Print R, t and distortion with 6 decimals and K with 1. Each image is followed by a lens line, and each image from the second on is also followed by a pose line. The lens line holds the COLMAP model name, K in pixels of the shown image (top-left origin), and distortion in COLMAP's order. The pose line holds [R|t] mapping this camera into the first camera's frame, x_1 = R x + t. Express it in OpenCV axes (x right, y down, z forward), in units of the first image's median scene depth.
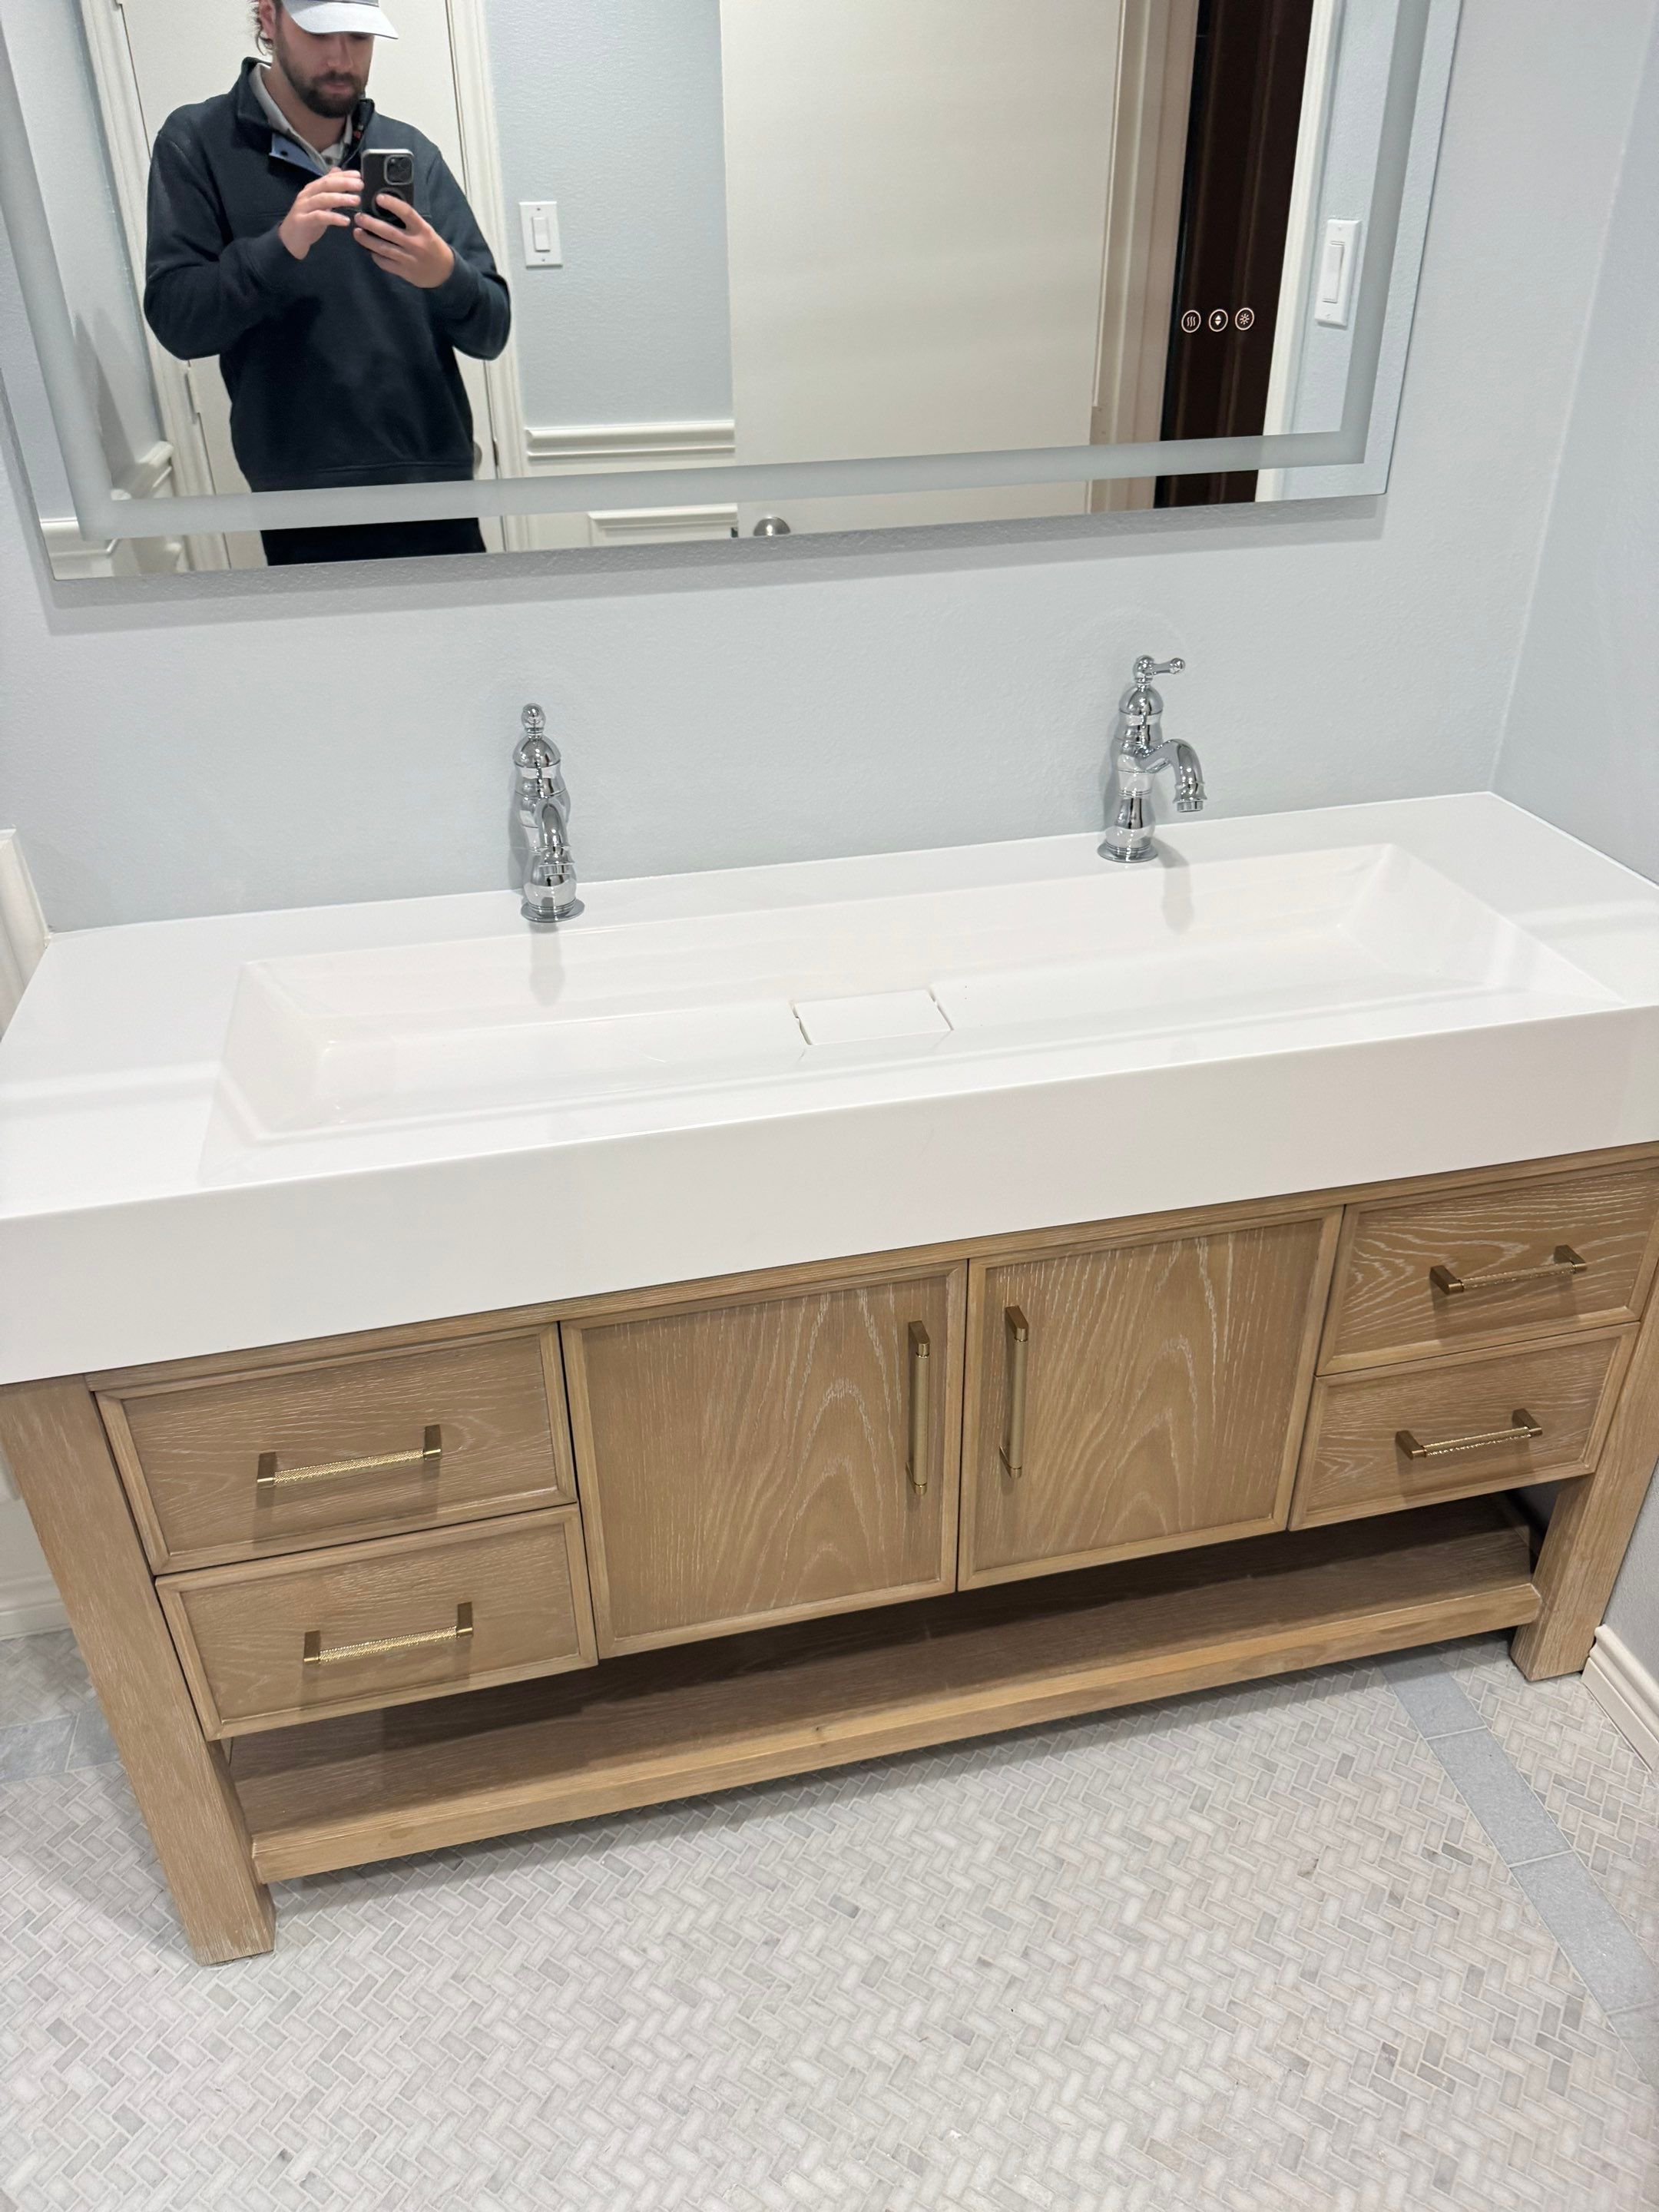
lens RADIAL K [[1586.3, 0, 816.6], [0, 1586.3, 1080.3], [0, 0, 1]] dist [0.003650, -0.005220]
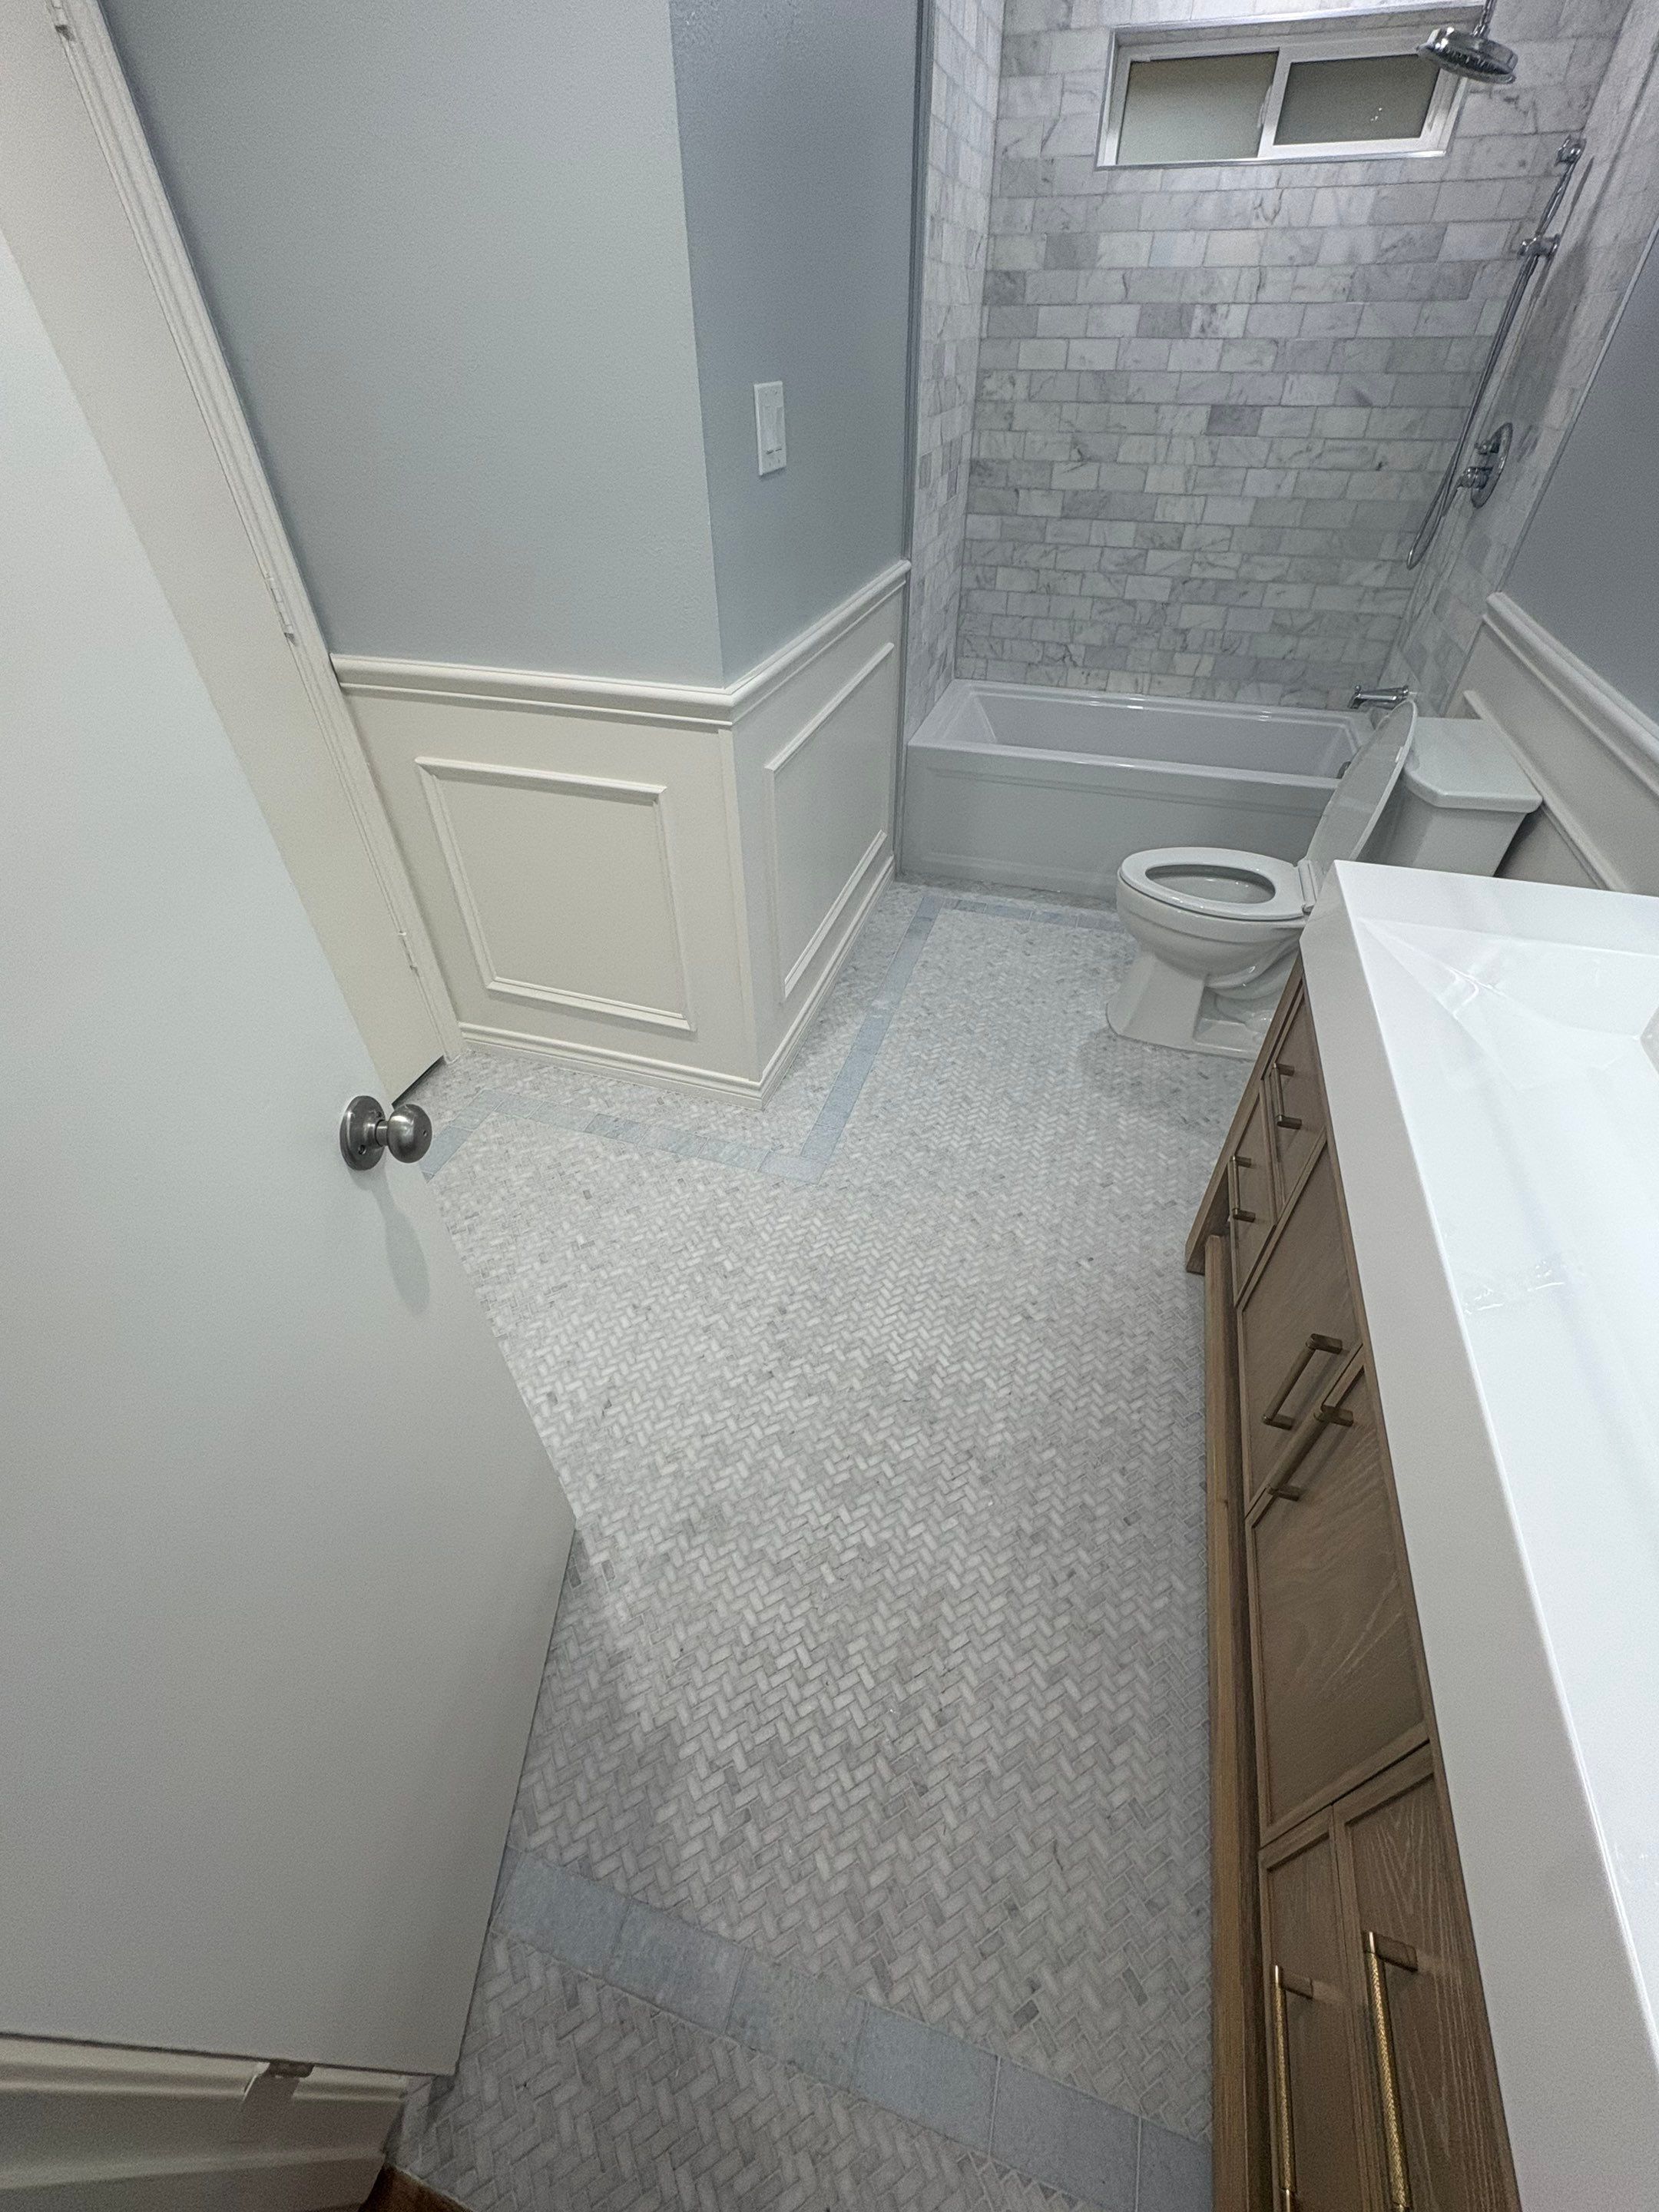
lens RADIAL K [[882.2, 0, 833.9], [0, 882.2, 1103.3], [0, 0, 1]] dist [0.000958, 0.000046]
pose [[-0.497266, 0.579742, -0.645465, 0.548013], [-0.427918, 0.483292, 0.763751, -0.273257], [0.754727, 0.655994, 0.007757, 0.506692]]
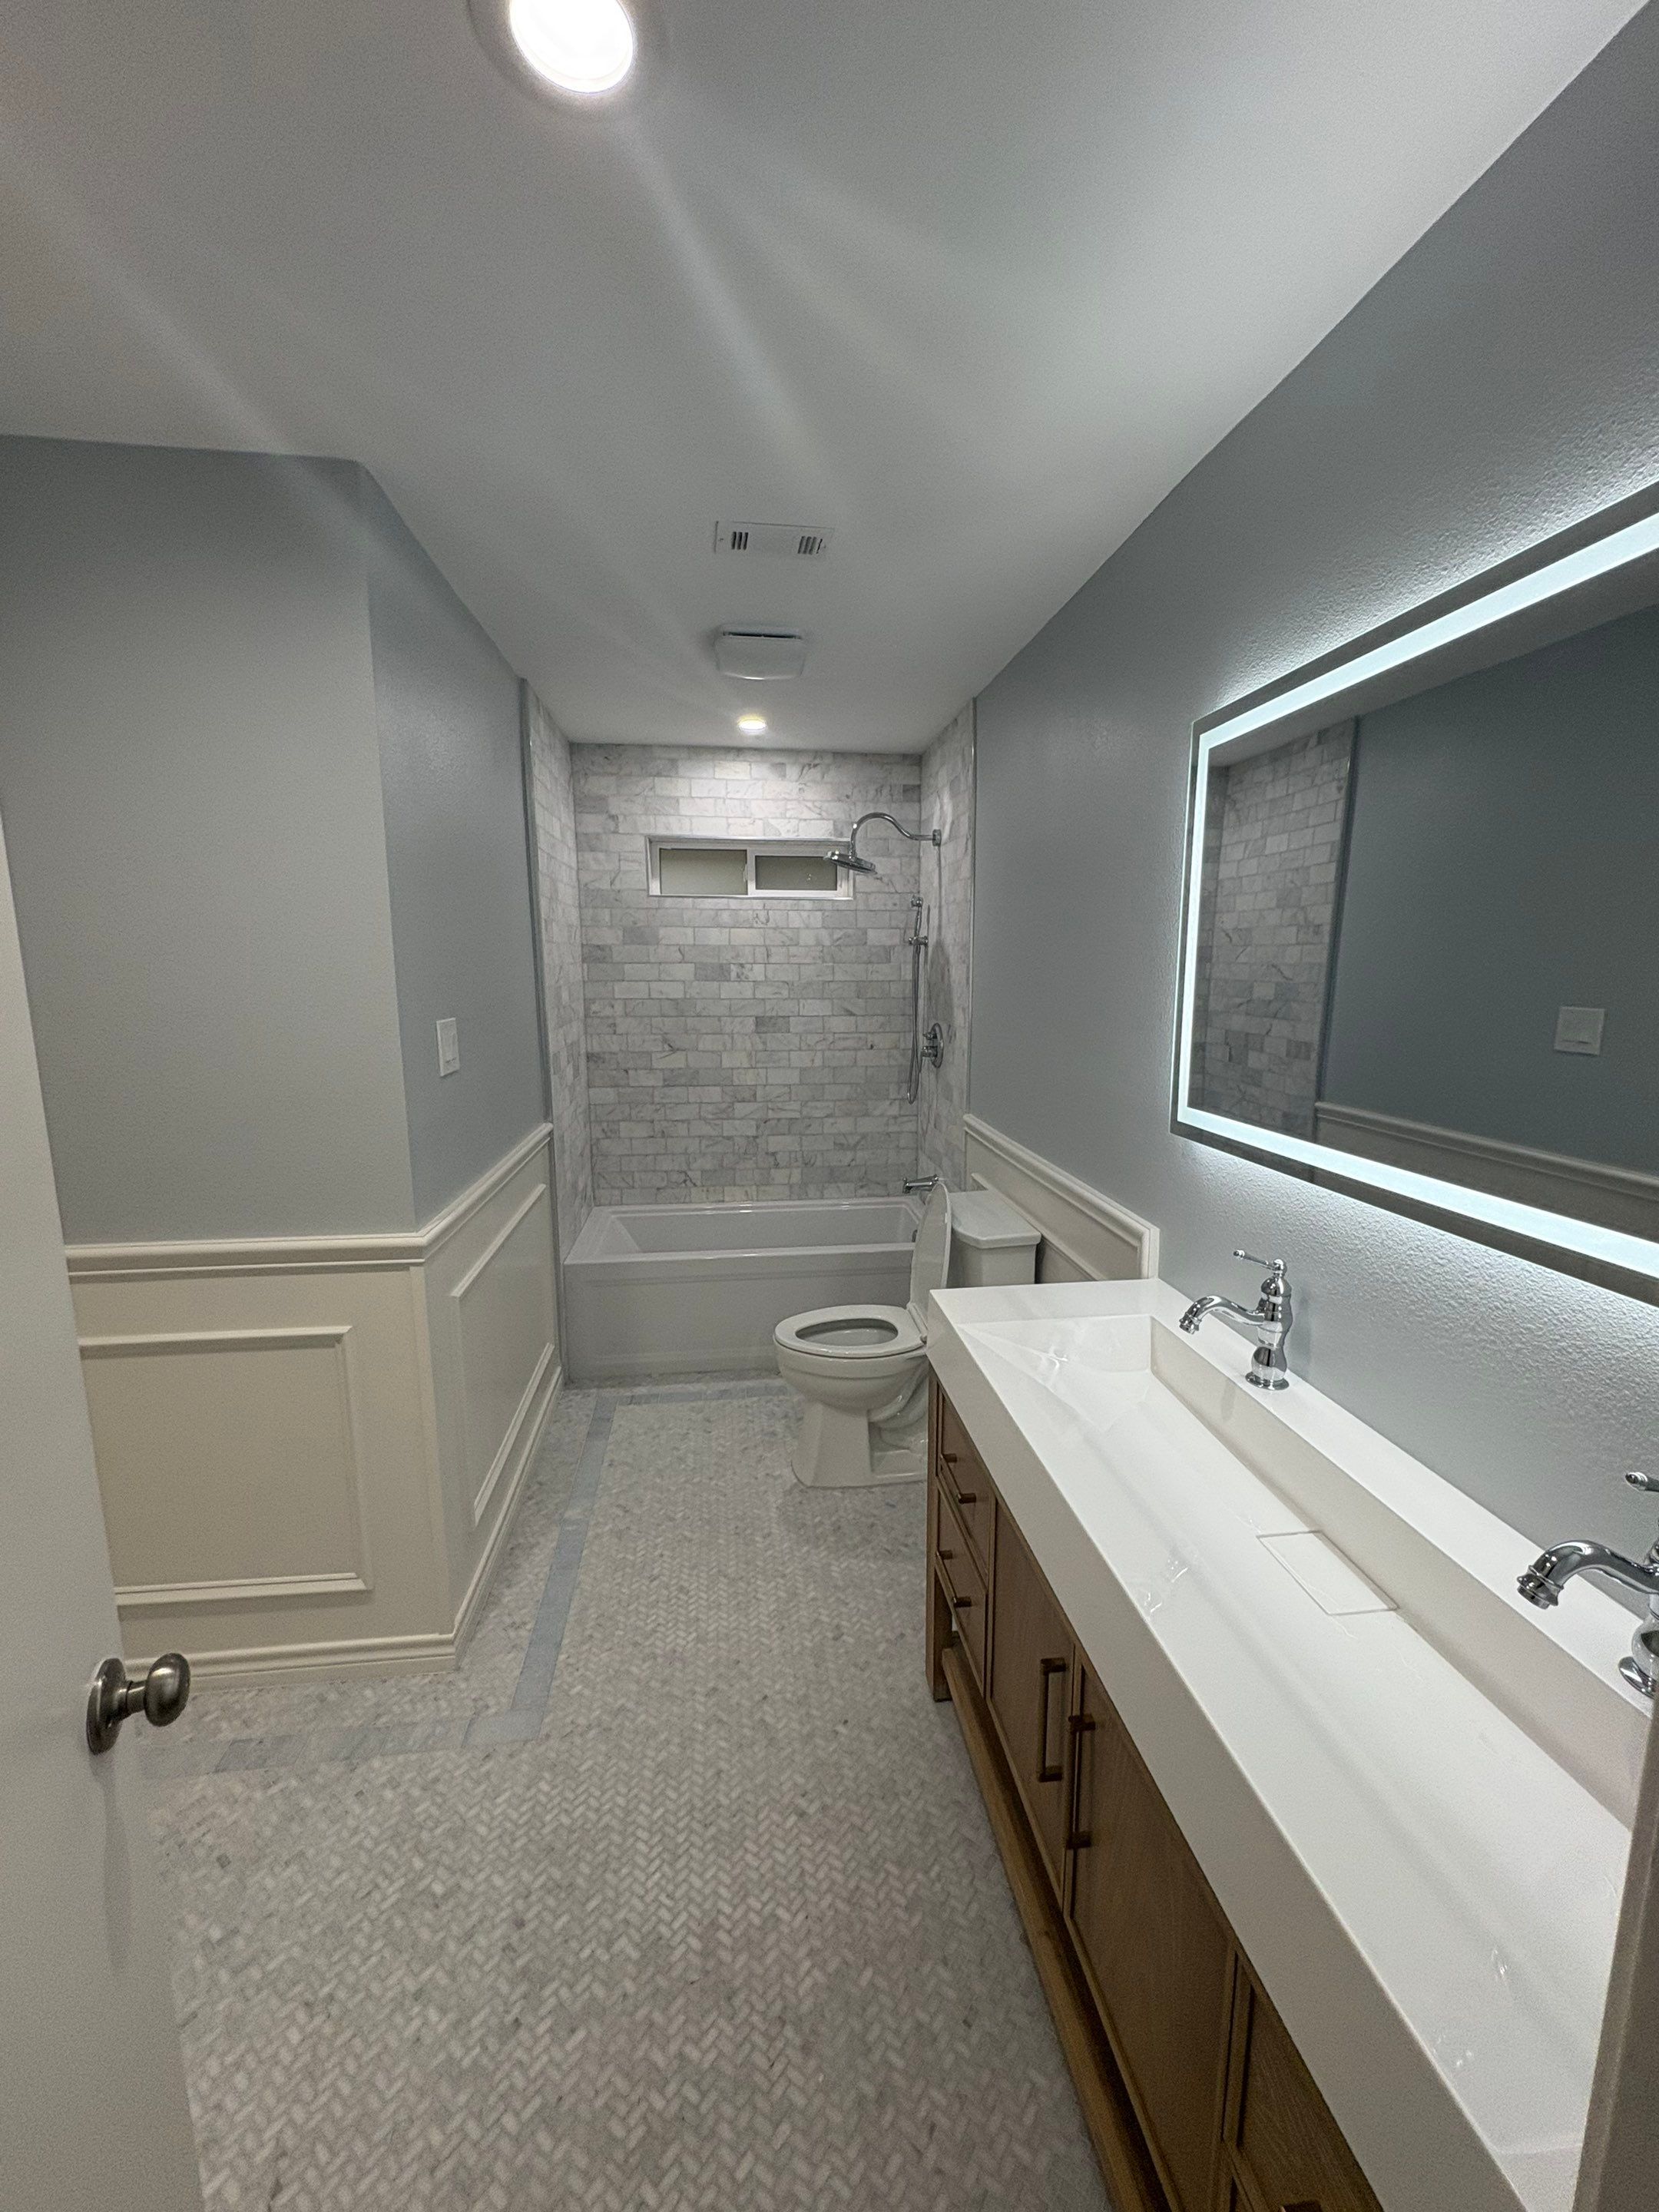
lens RADIAL K [[882.2, 0, 833.9], [0, 882.2, 1103.3], [0, 0, 1]] dist [0.000958, 0.000046]
pose [[-0.093605, 0.167385, -0.981438, 0.740708], [-0.499134, 0.845047, 0.191729, -0.312539], [0.861454, 0.507816, 0.004447, 0.484176]]
